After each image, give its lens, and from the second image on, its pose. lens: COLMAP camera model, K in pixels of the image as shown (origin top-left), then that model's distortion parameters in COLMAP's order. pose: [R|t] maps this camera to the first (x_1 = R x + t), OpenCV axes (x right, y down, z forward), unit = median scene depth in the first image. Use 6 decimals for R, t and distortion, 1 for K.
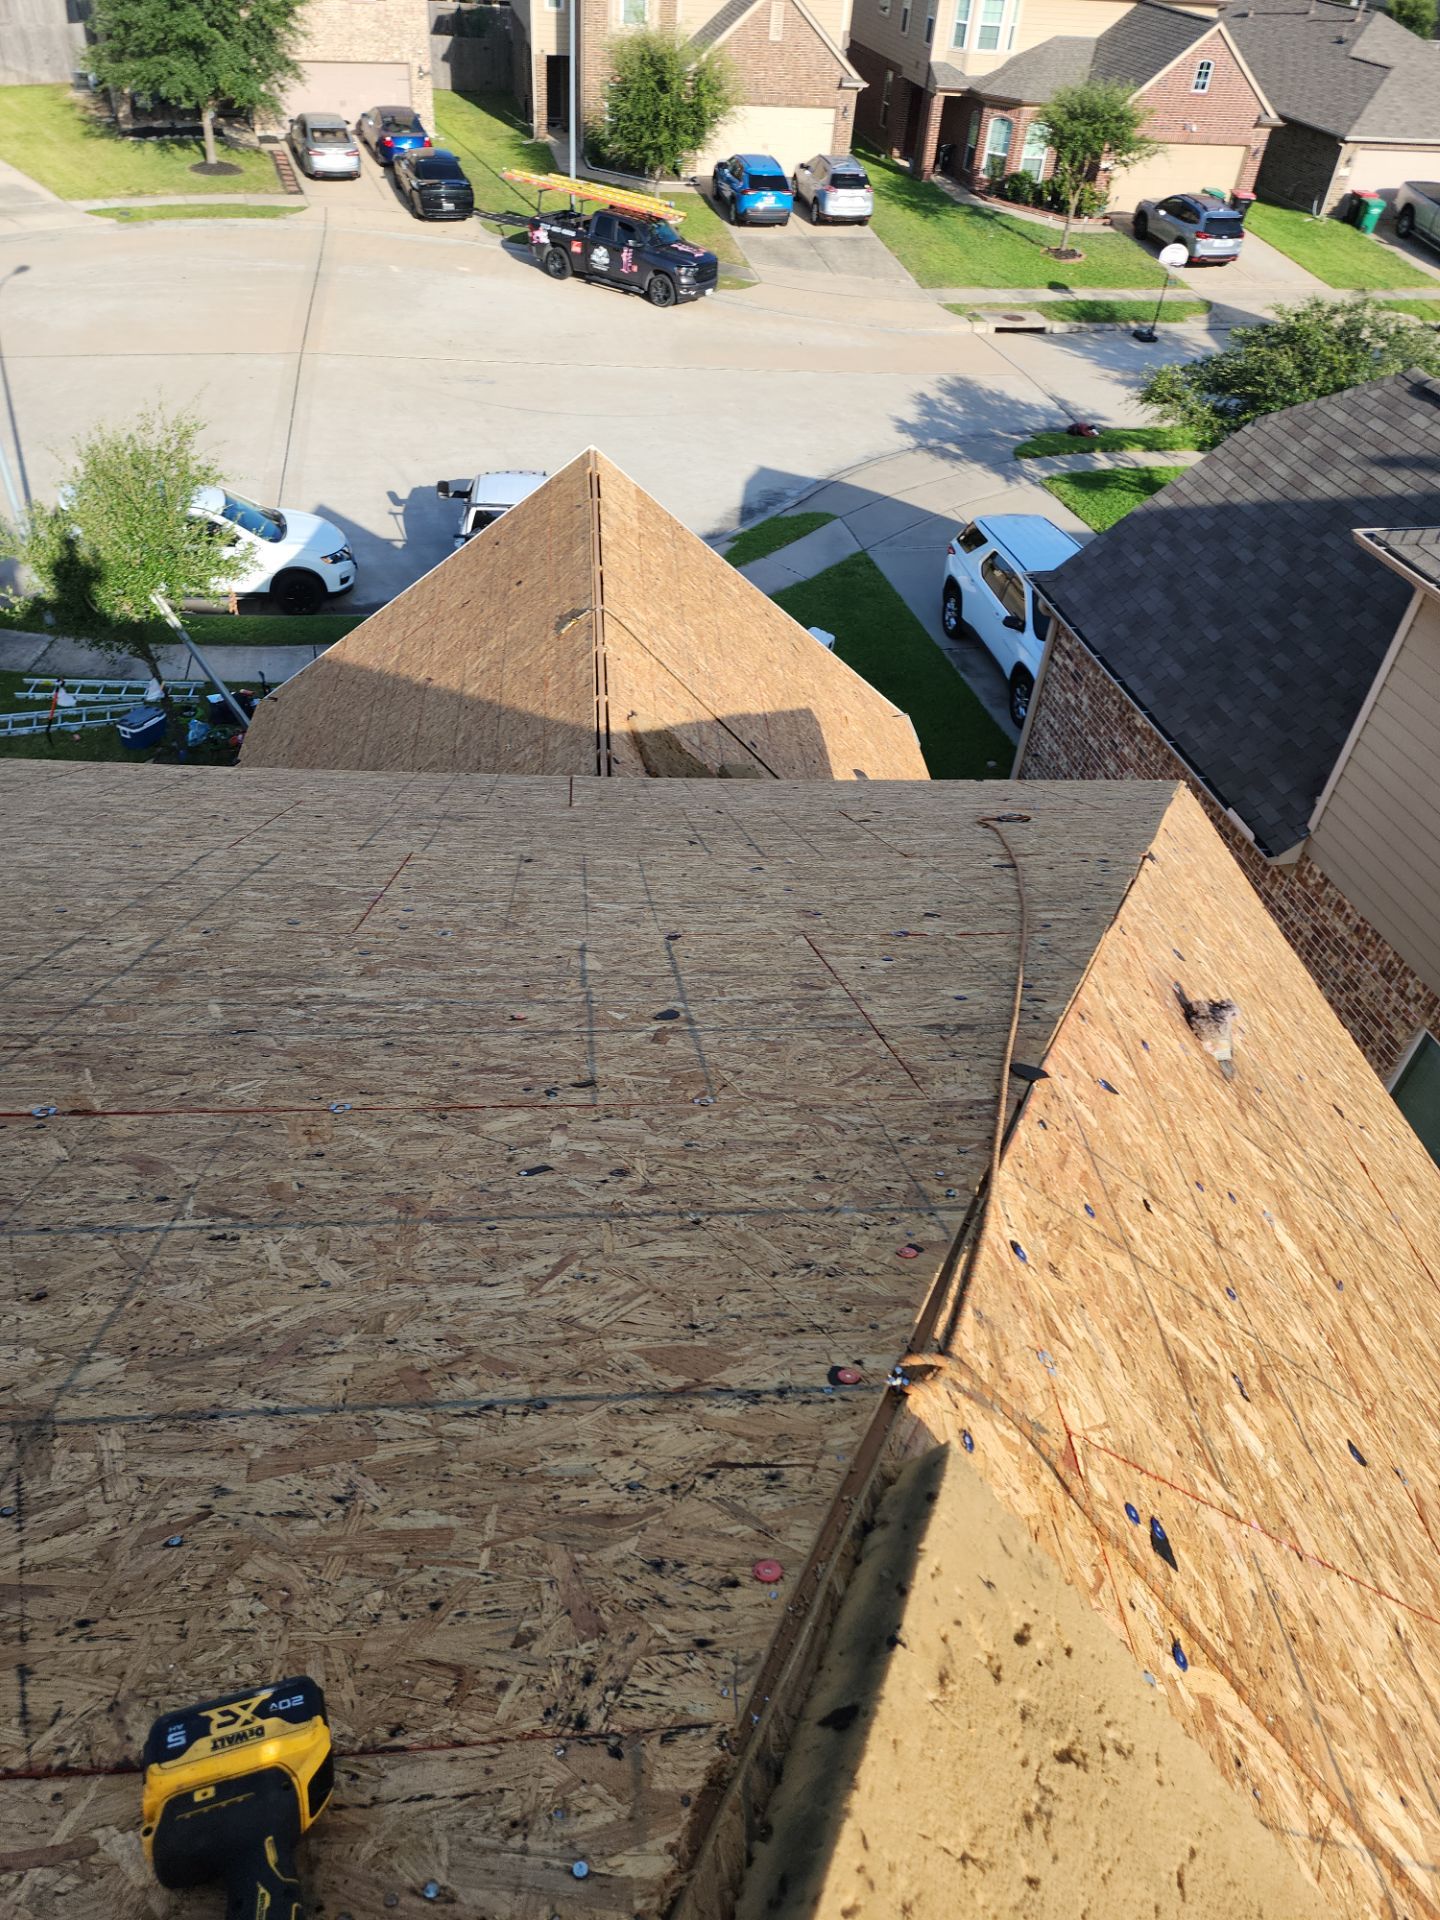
lens RADIAL K [[1258.7, 0, 722.8], [0, 1258.7, 1026.3], [0, 0, 1]] dist [0.069067, -0.039787]
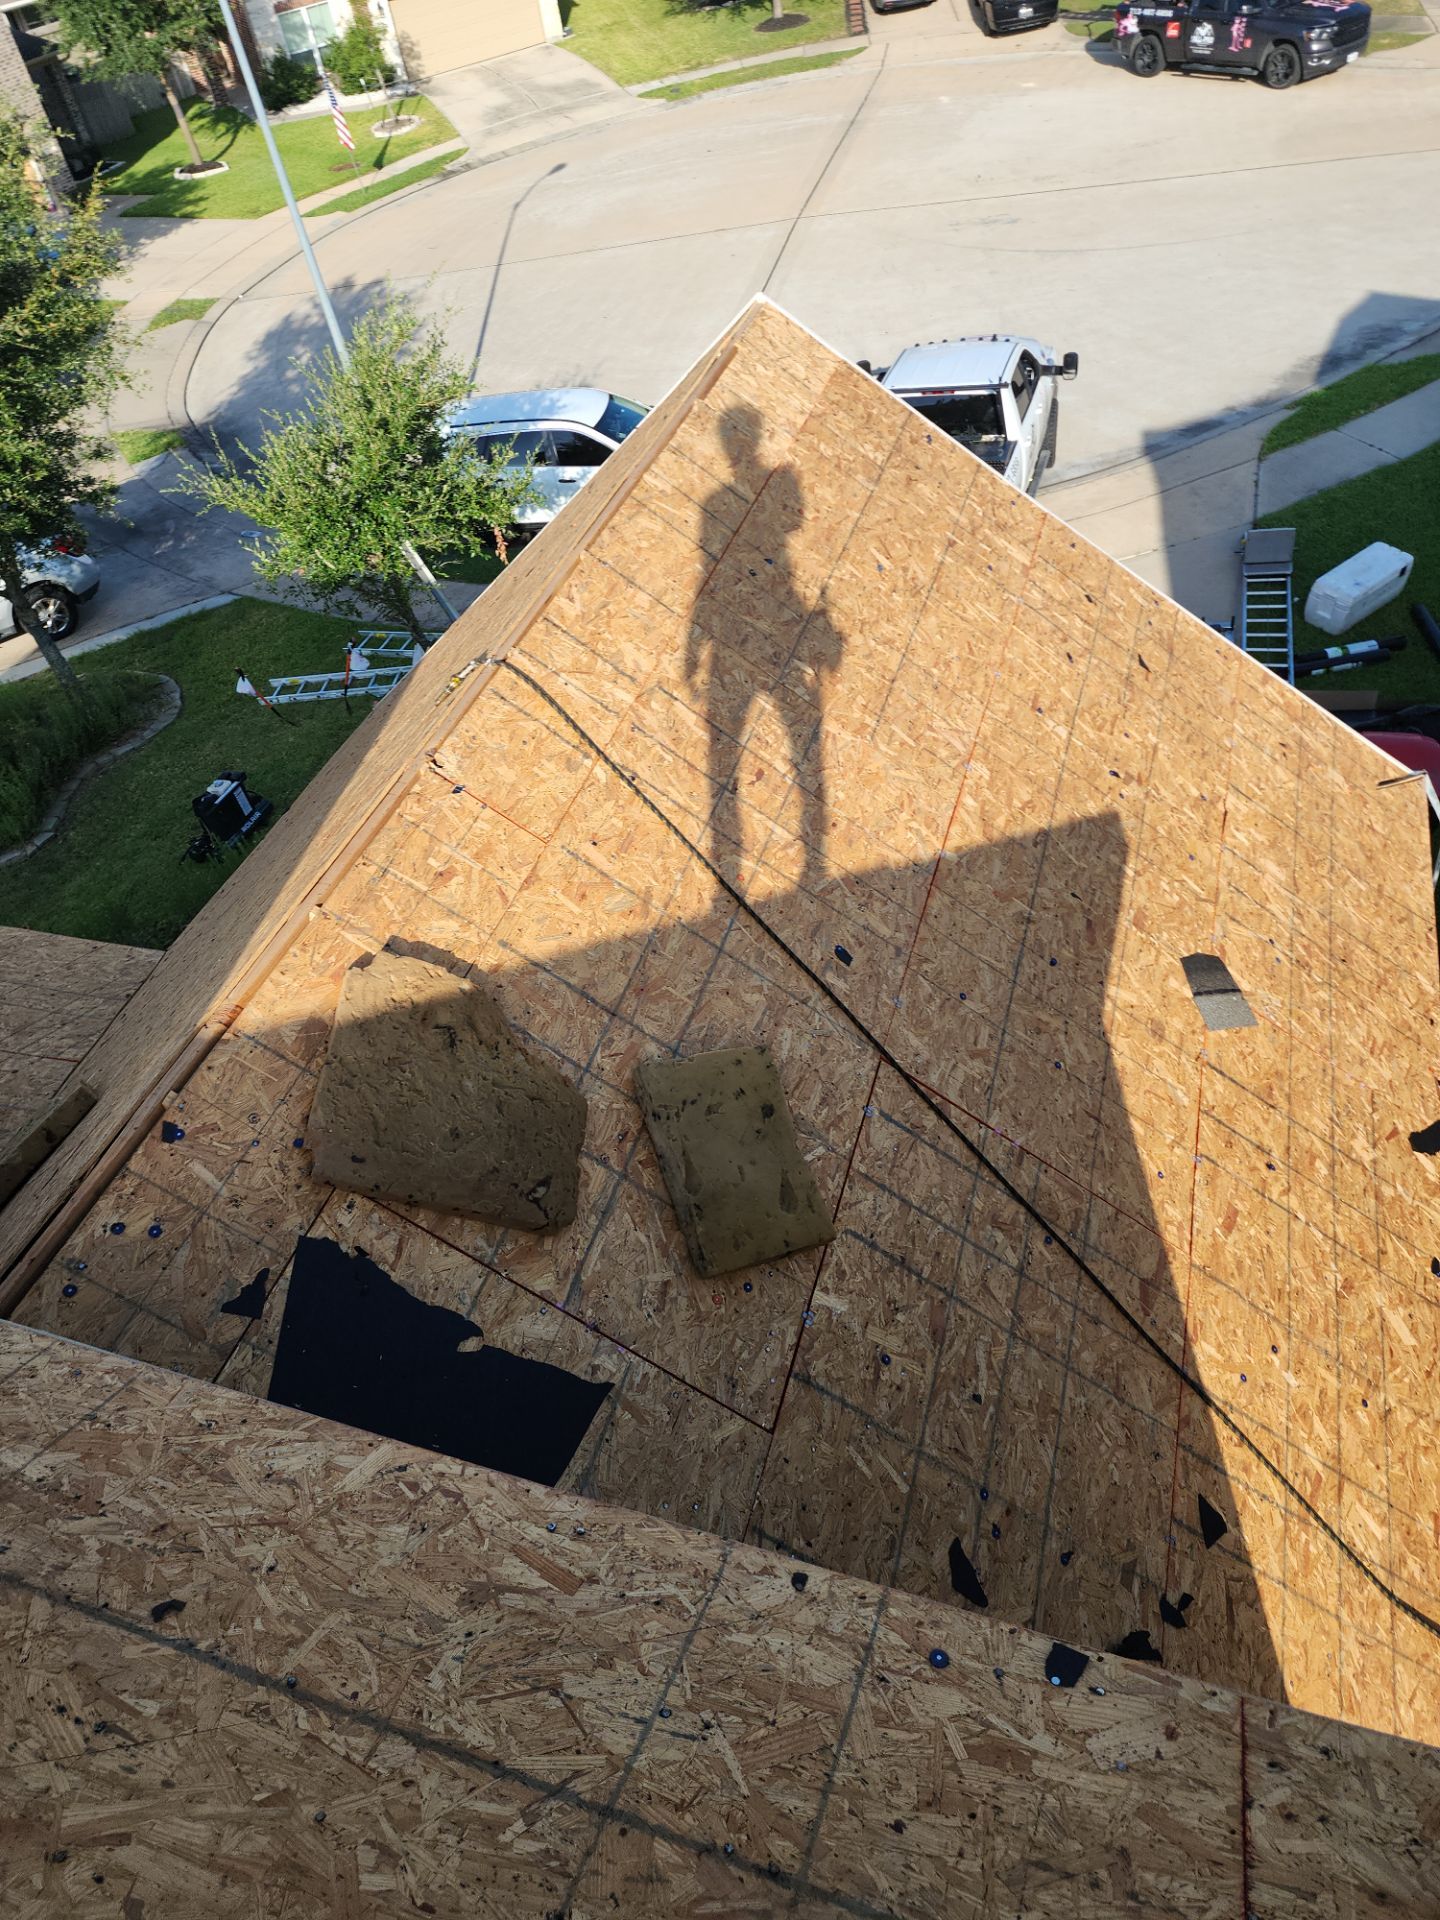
lens RADIAL K [[1269.3, 0, 766.0], [0, 1269.3, 949.6], [0, 0, 1]] dist [0.067124, -0.049811]
pose [[0.900334, 0.113221, -0.420213, 0.056094], [-0.098373, 0.993520, 0.056920, -0.075982], [0.423935, -0.009910, 0.905638, 0.181247]]
